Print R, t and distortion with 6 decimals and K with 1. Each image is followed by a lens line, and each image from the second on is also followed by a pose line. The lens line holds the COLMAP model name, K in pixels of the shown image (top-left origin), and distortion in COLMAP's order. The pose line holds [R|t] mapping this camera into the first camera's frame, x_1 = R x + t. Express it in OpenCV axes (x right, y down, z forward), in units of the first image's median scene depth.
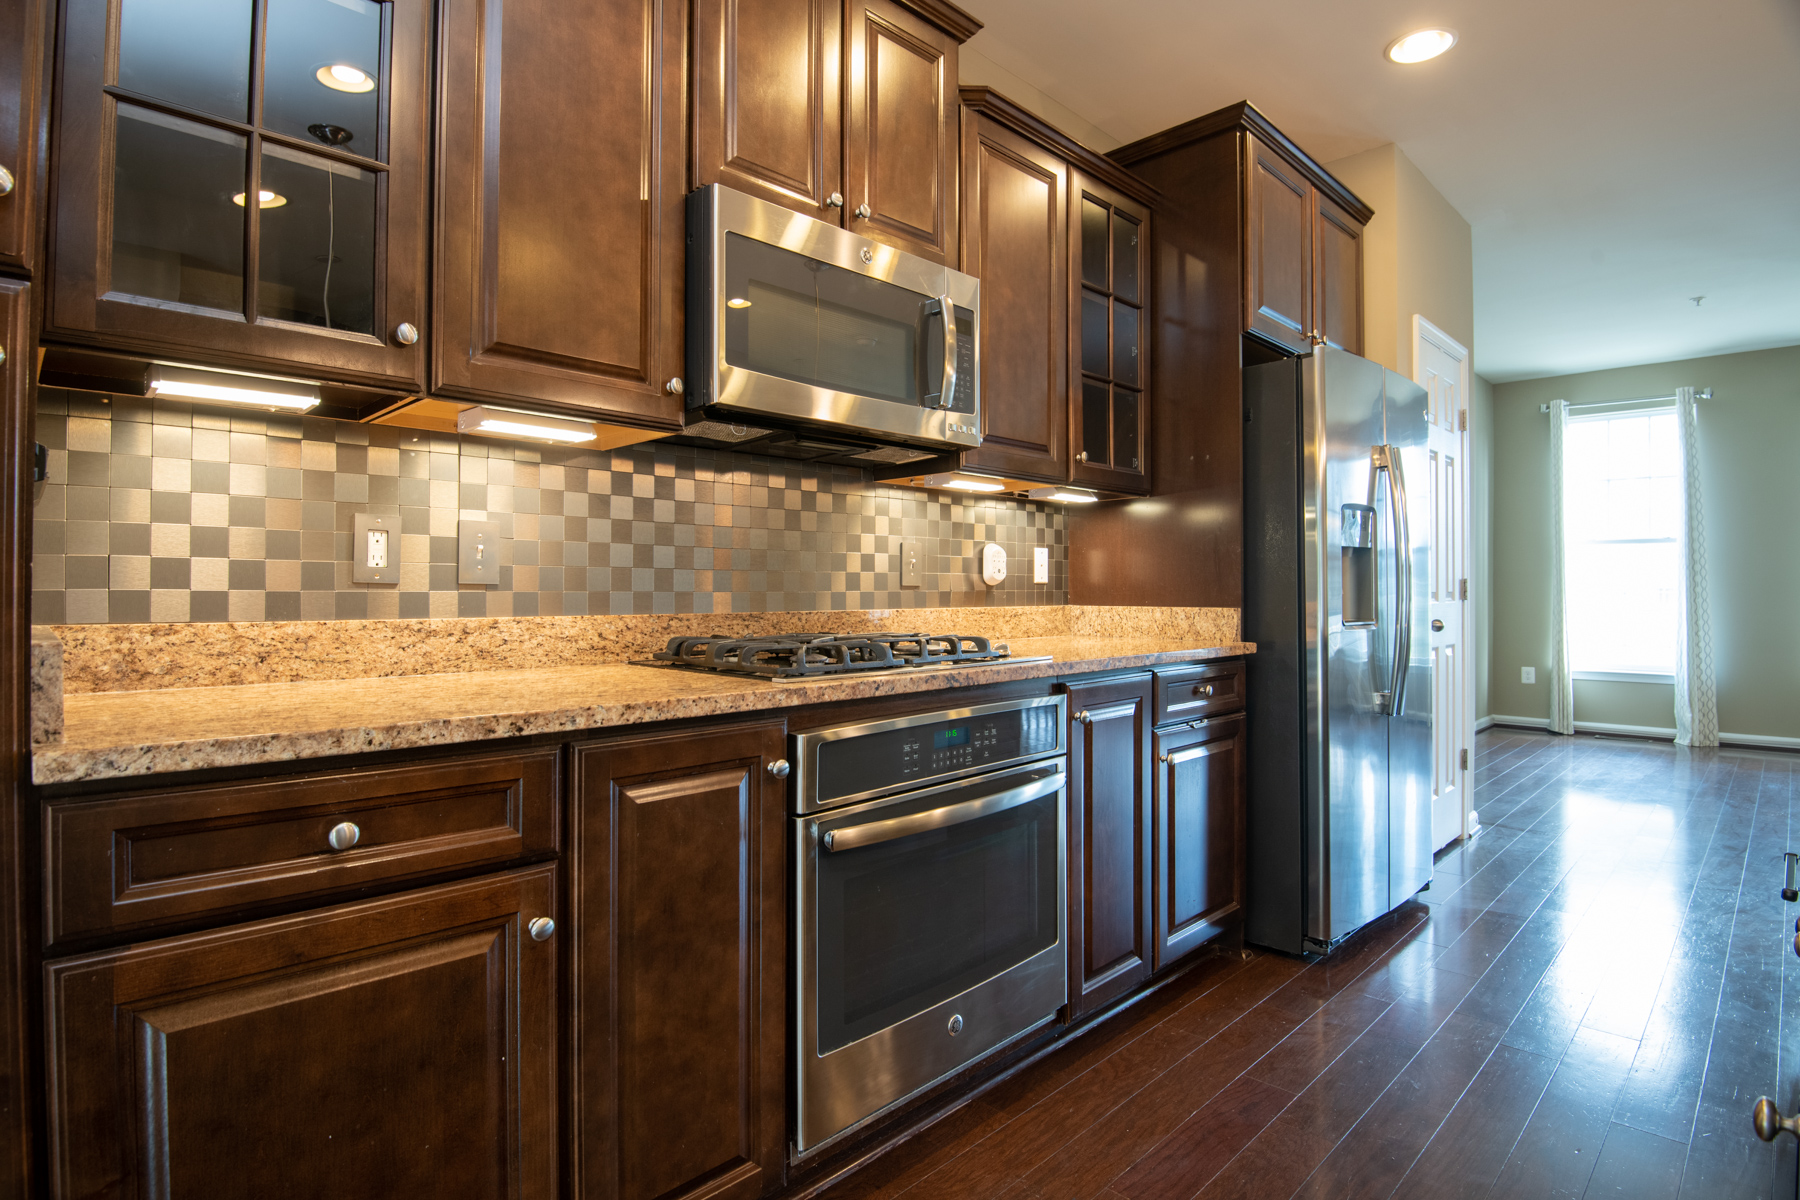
lens RADIAL K [[924.2, 0, 889.3], [0, 924.2, 591.0], [0, 0, 1]] dist [-0.021191, -0.011602]
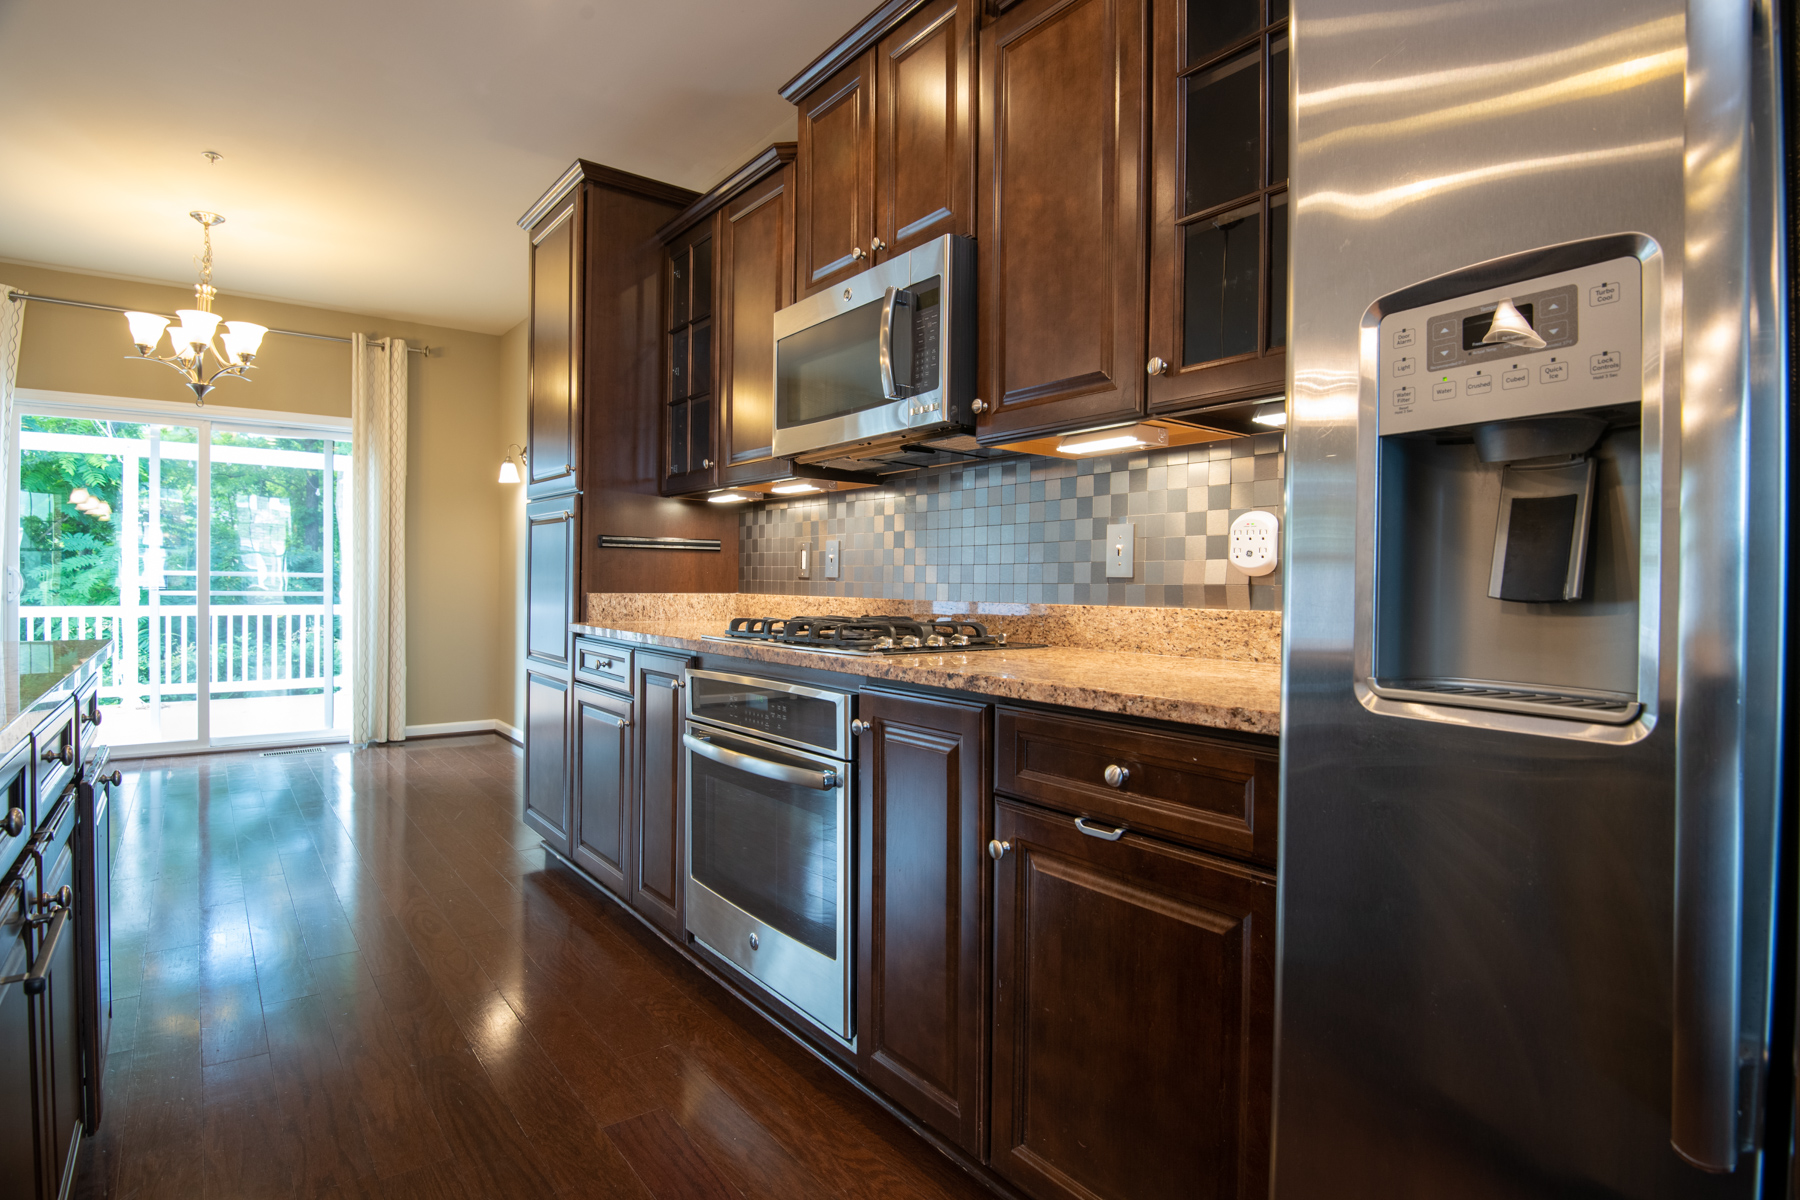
lens RADIAL K [[924.2, 0, 902.5], [0, 924.2, 595.7], [0, 0, 1]] dist [-0.021191, -0.011602]
pose [[-0.110962, 0.001677, -0.993823, 1.286689], [-0.014989, 0.999882, 0.003361, 0.014422], [0.993712, 0.015269, -0.110924, 1.372112]]
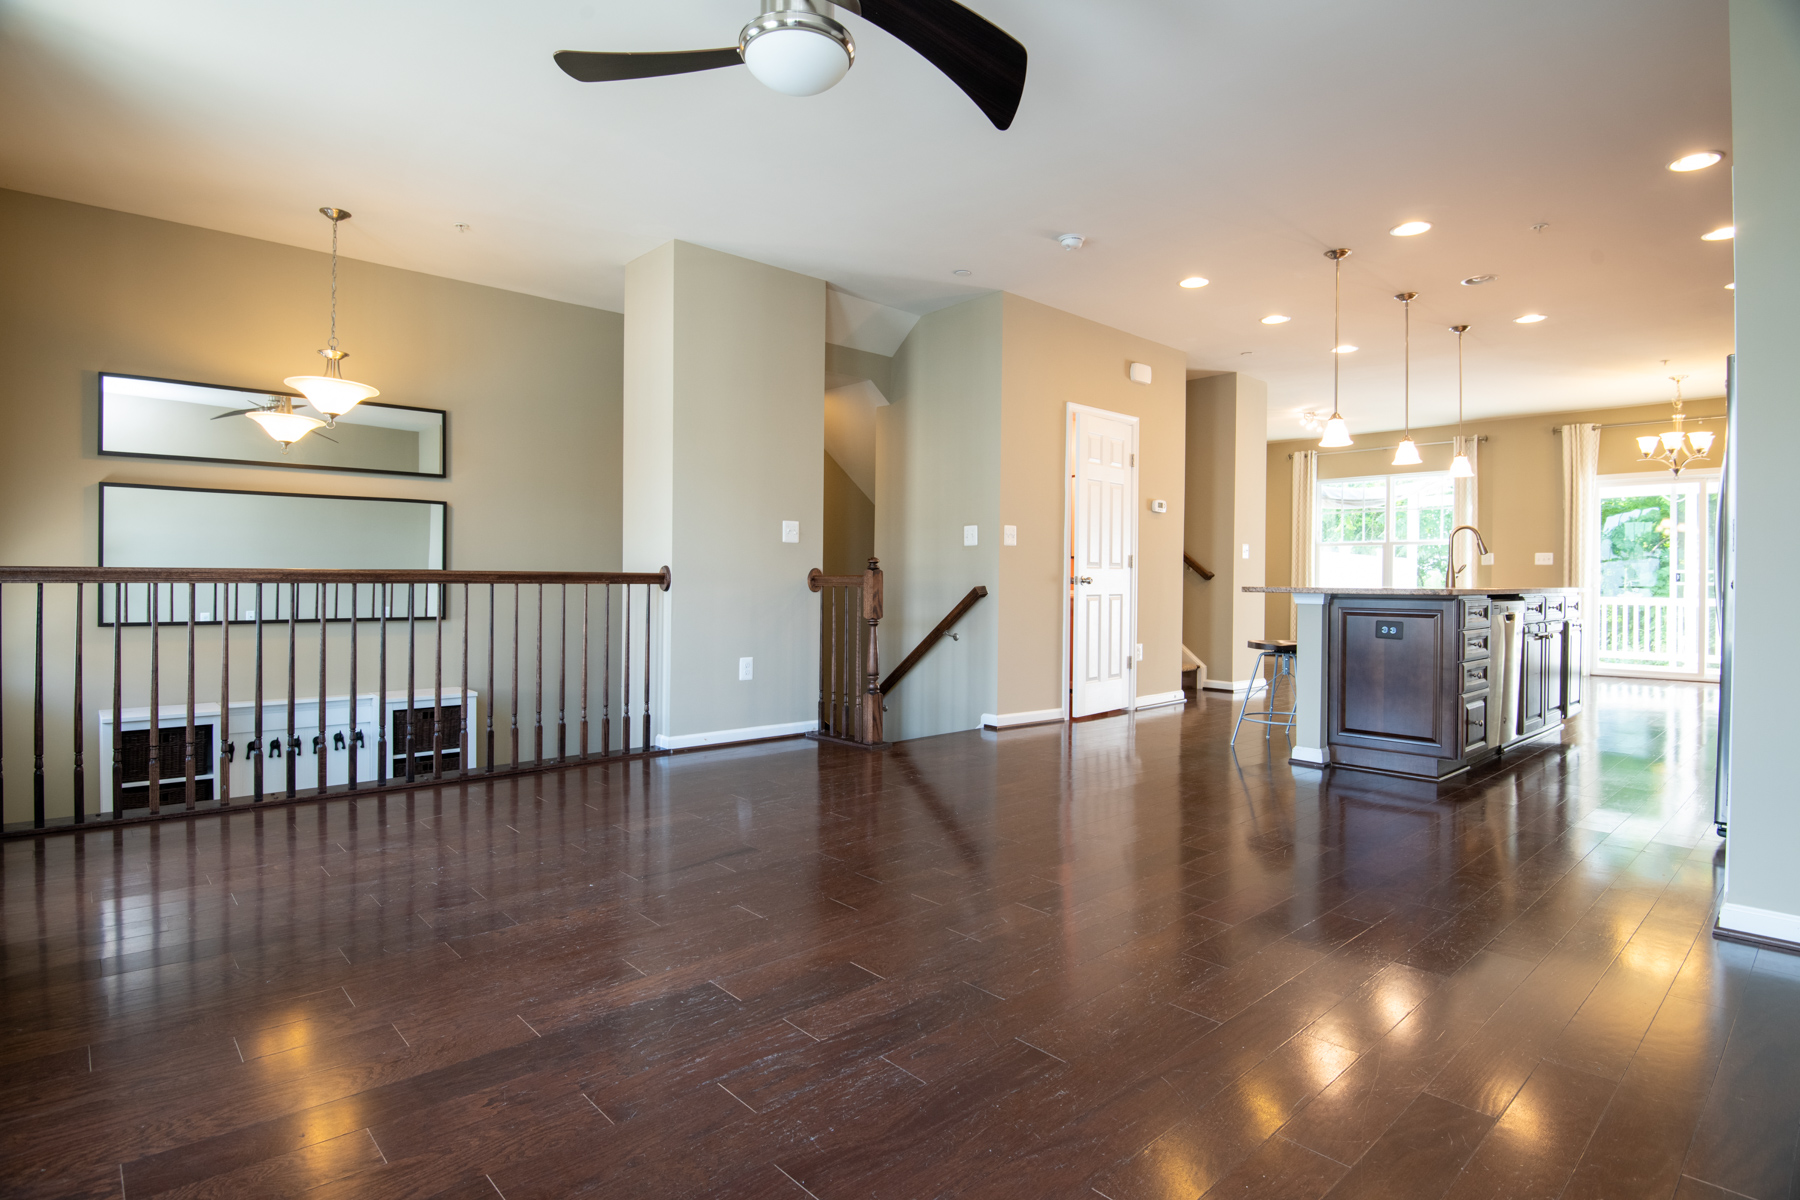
lens RADIAL K [[924.2, 0, 895.7], [0, 924.2, 589.7], [0, 0, 1]] dist [-0.021191, -0.011602]
pose [[-0.999431, -0.017781, 0.028651, 2.805616], [-0.017423, 0.999768, 0.012685, 0.100823], [-0.028870, 0.012179, -0.999509, 3.798268]]
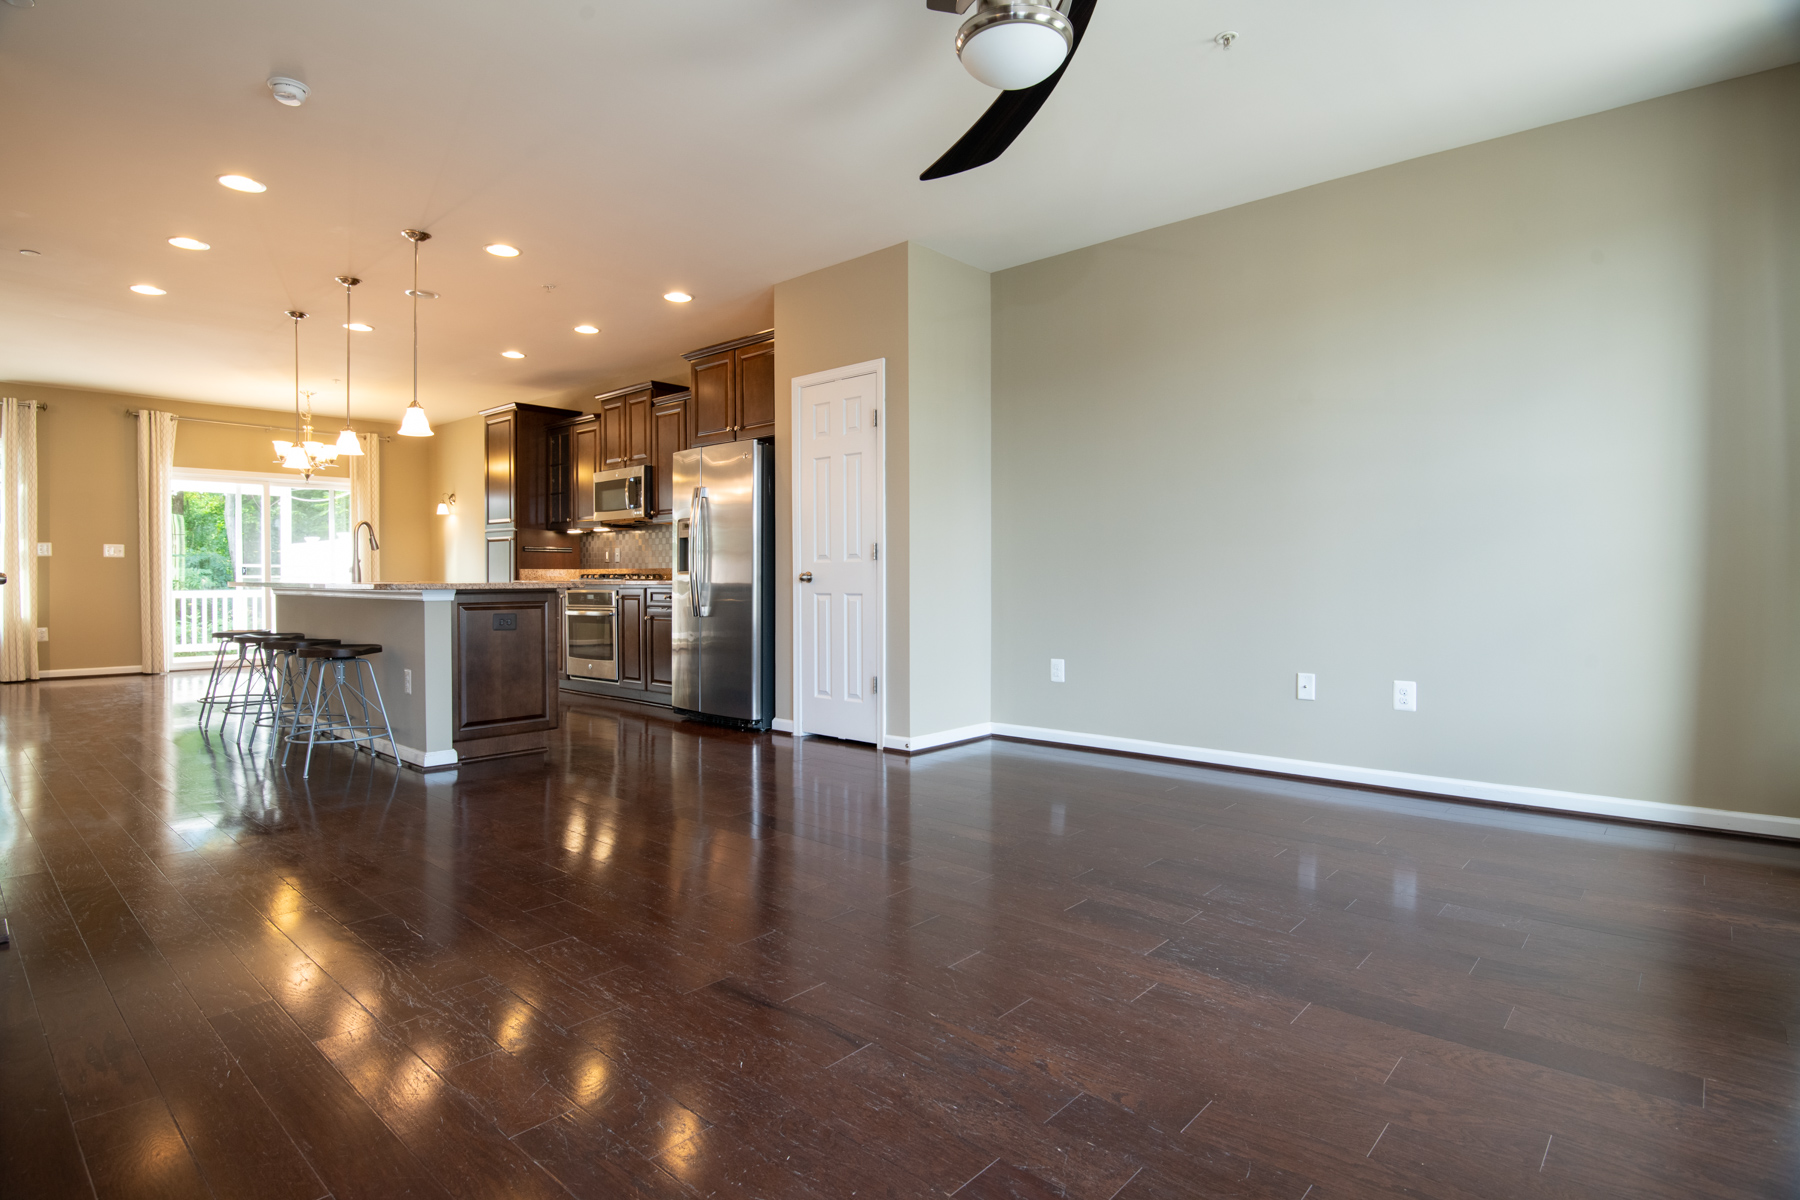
lens RADIAL K [[924.2, 0, 902.0], [0, 924.2, 590.1], [0, 0, 1]] dist [-0.021191, -0.011602]
pose [[0.071867, 0.002625, -0.997411, 4.352630], [-0.000248, 0.999997, 0.002614, 0.119290], [0.997414, 0.000060, 0.071867, 2.153500]]
